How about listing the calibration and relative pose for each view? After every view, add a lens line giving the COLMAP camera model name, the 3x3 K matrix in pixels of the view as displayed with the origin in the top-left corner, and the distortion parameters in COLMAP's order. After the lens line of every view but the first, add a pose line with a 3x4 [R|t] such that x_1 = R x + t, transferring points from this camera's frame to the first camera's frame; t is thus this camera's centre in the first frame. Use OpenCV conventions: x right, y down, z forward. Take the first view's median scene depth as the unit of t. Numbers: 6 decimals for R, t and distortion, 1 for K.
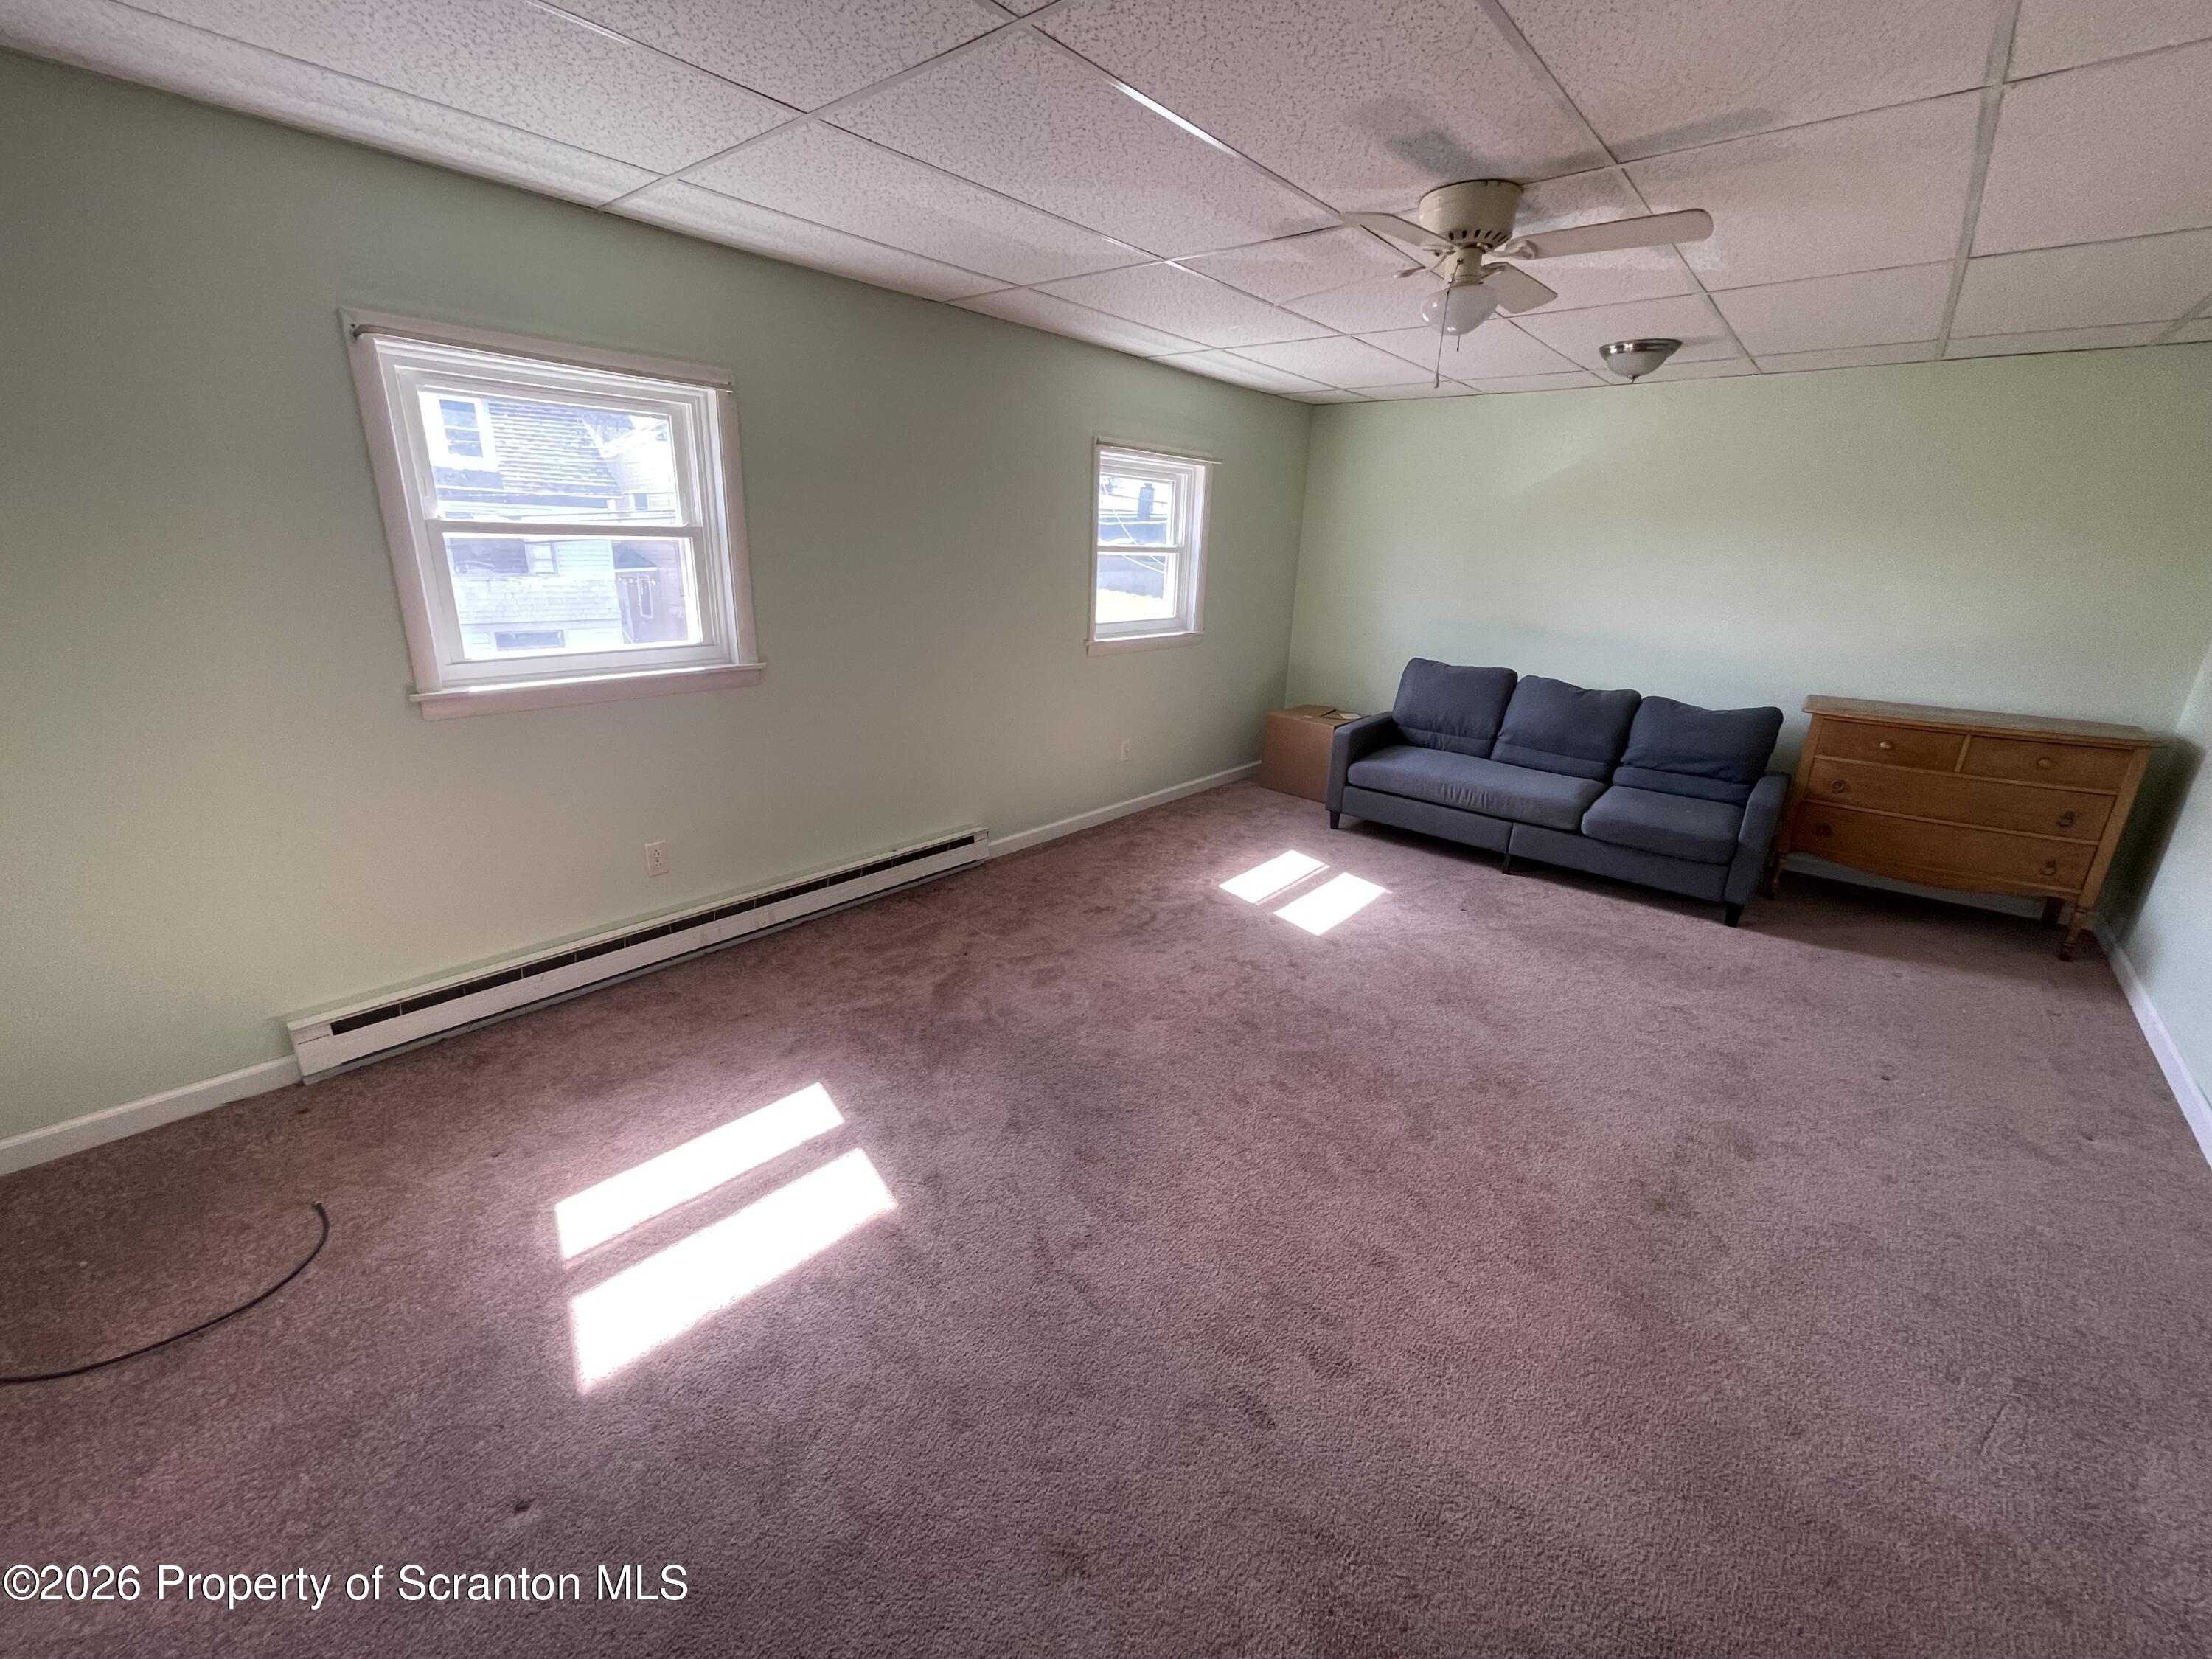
lens RADIAL K [[895.3, 0, 1062.8], [0, 895.3, 814.8], [0, 0, 1]] dist [-0.003695, 0.001057]
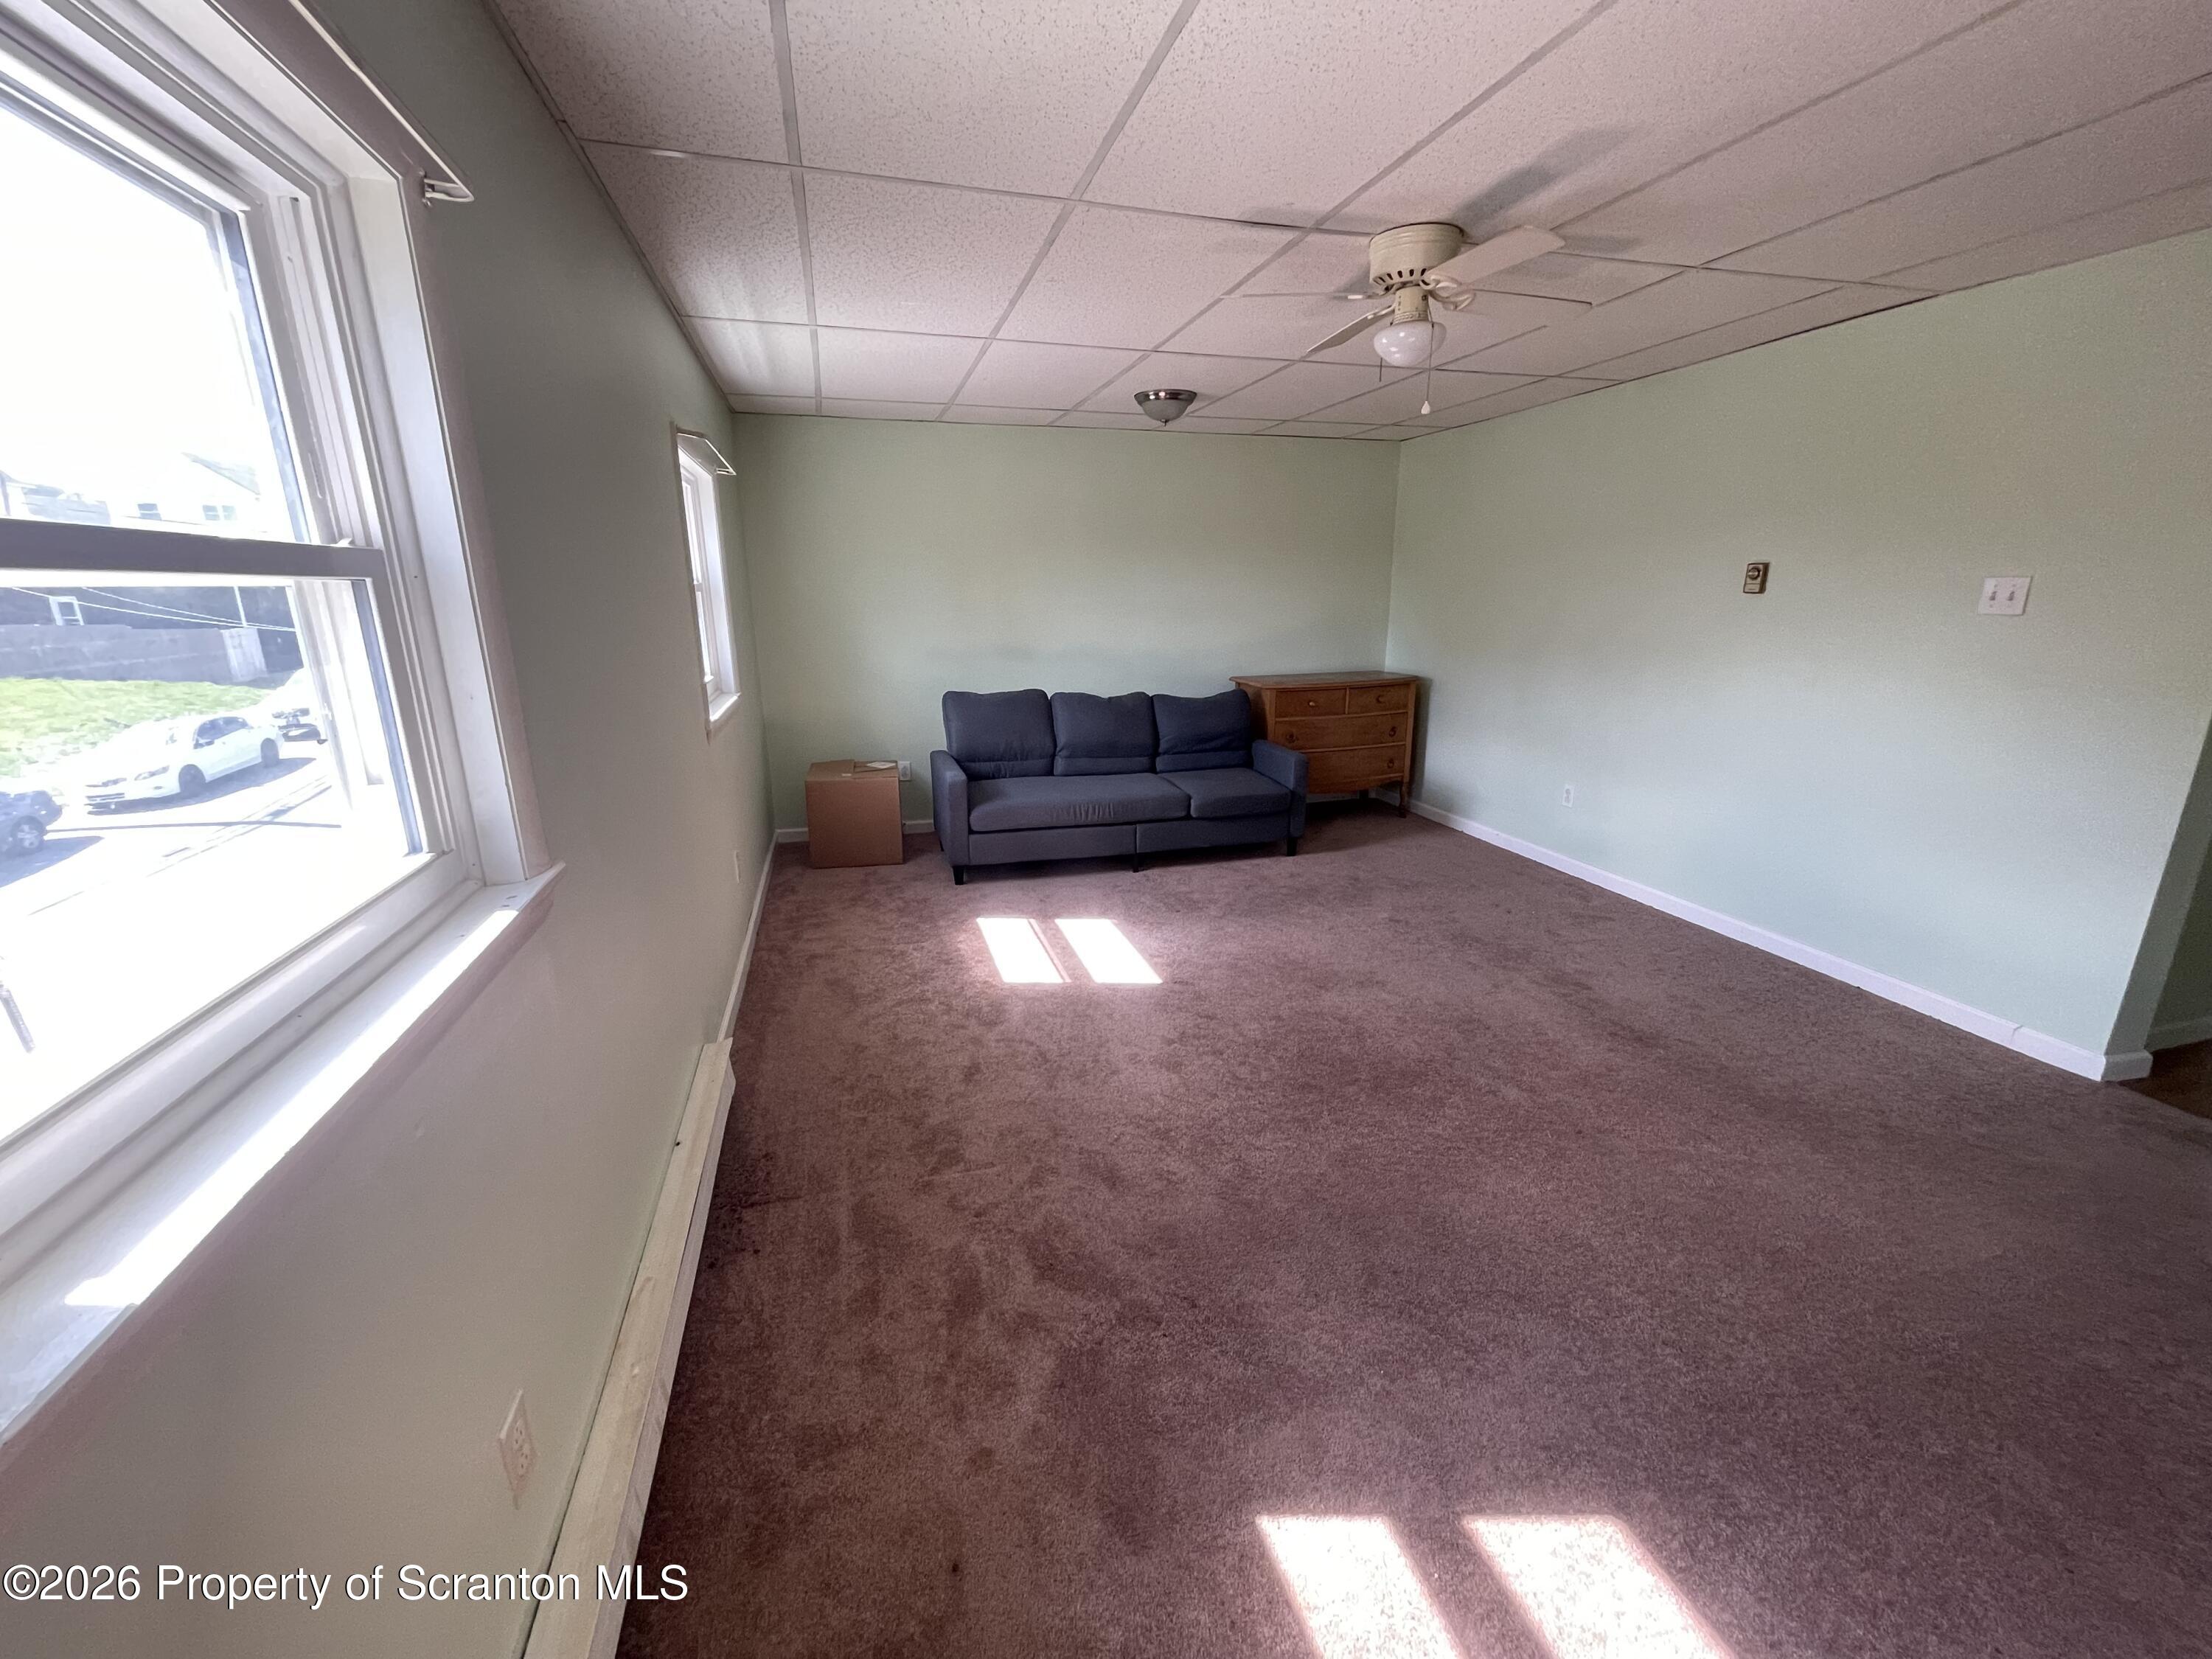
lens RADIAL K [[895.3, 0, 1093.6], [0, 895.3, 830.4], [0, 0, 1]] dist [-0.003695, 0.001057]
pose [[0.548020, -0.250955, 0.797932, -0.407247], [0.269191, 0.956097, 0.115818, -0.128636], [-0.791966, 0.151326, 0.591515, 0.416597]]
